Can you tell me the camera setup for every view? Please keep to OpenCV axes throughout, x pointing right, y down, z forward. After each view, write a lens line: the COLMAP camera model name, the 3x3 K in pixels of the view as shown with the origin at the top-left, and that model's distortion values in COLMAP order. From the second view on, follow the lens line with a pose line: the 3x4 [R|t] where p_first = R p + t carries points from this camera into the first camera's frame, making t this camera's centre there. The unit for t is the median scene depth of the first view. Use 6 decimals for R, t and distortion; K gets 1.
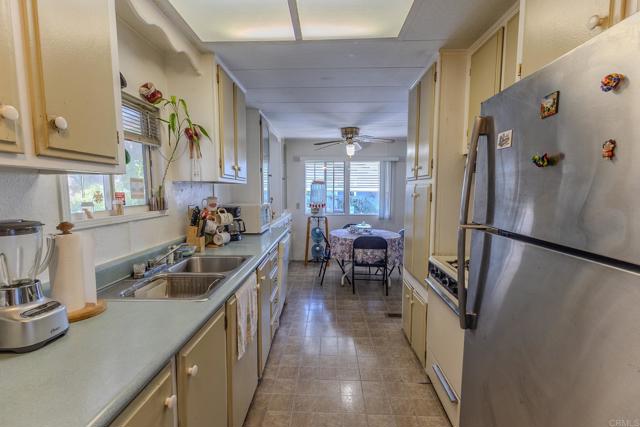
lens RADIAL K [[290.6, 0, 317.8], [0, 290.6, 217.6], [0, 0, 1]] dist [0.023224, 0.000411]
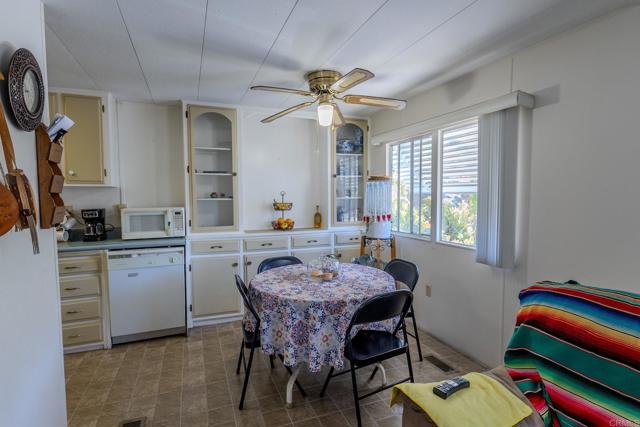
lens RADIAL K [[320.7, 0, 320.0], [0, 320.7, 215.9], [0, 0, 1]] dist [-0.000638, -0.000115]
pose [[0.418254, 0.055209, -0.906651, 0.532657], [-0.085530, 0.996110, 0.021200, -0.049060], [0.904294, 0.068679, 0.421349, 0.621180]]
